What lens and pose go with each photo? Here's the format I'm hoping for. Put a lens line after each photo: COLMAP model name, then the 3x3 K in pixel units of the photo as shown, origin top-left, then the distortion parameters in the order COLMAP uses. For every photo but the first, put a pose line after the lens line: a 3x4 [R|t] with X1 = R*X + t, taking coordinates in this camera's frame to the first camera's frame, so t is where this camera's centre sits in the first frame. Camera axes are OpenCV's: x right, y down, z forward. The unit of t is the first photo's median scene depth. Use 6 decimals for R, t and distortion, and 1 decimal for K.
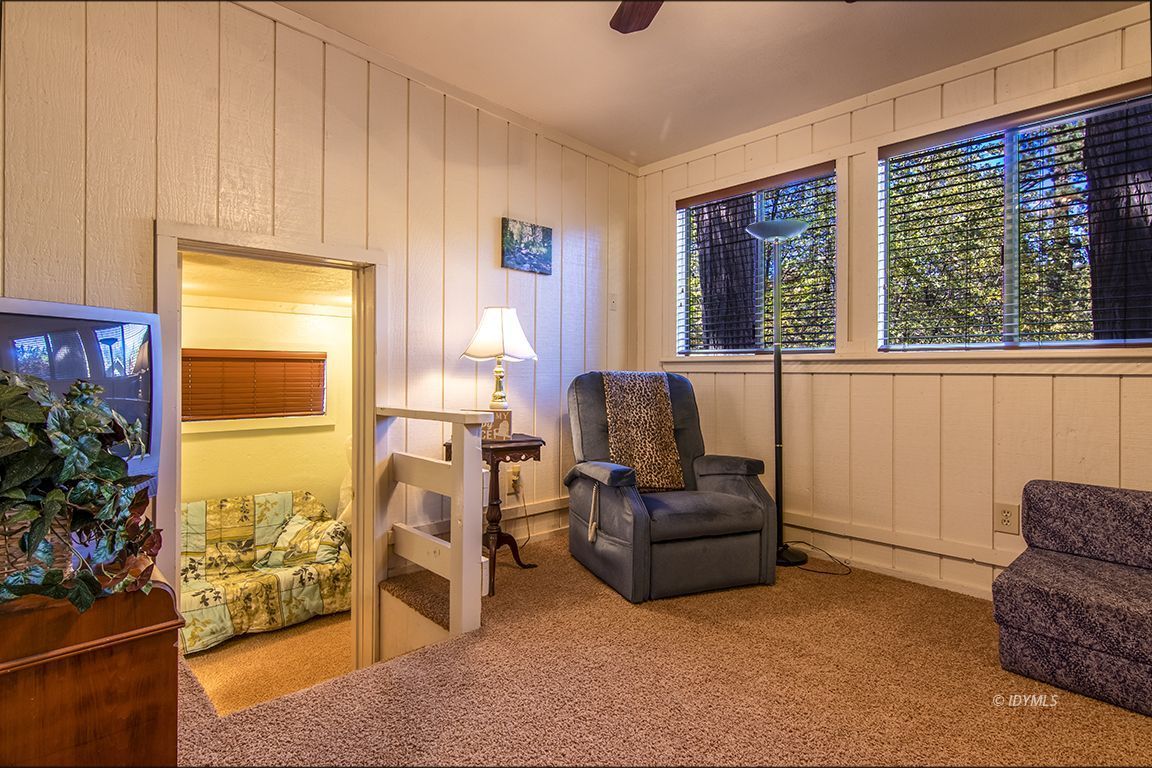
lens RADIAL K [[588.7, 0, 571.5], [0, 588.7, 372.4], [0, 0, 1]] dist [0.003308, 0.000238]
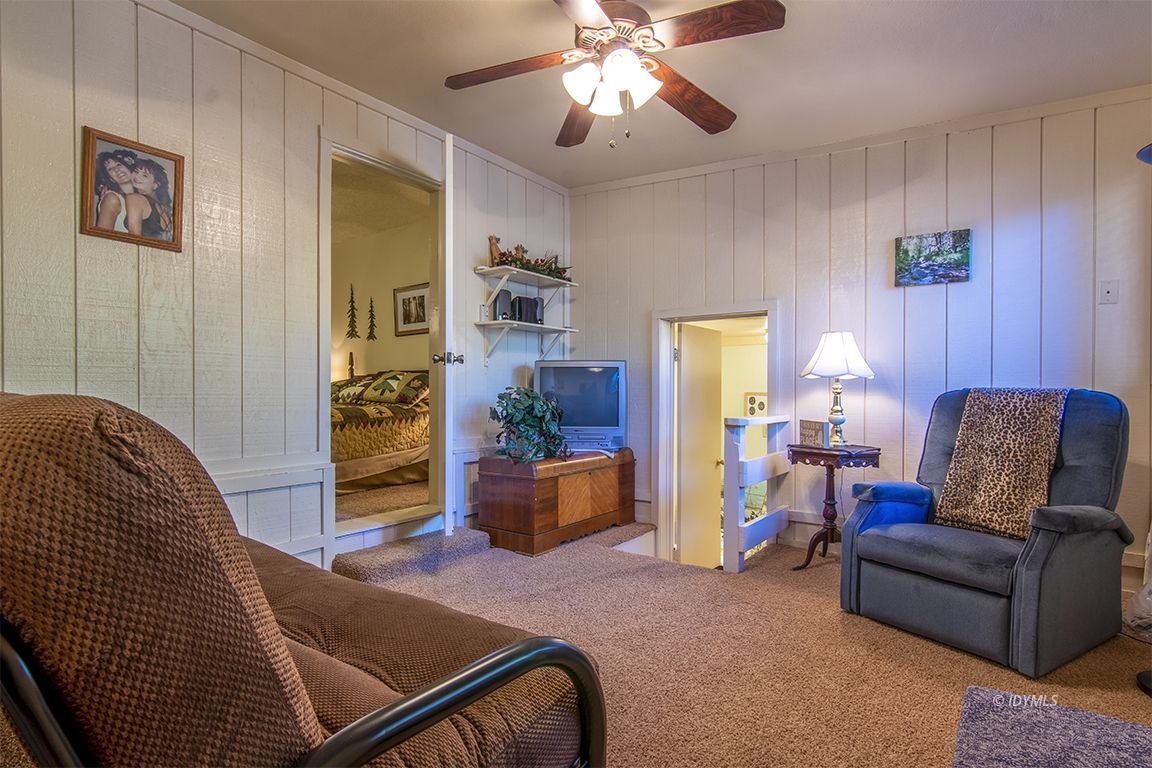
lens RADIAL K [[588.7, 0, 570.8], [0, 588.7, 390.7], [0, 0, 1]] dist [0.003308, 0.000238]
pose [[0.184110, -0.000713, -0.982905, 0.781908], [-0.001944, 0.999998, -0.001090, 0.004766], [0.982904, 0.002111, 0.184108, 0.252774]]
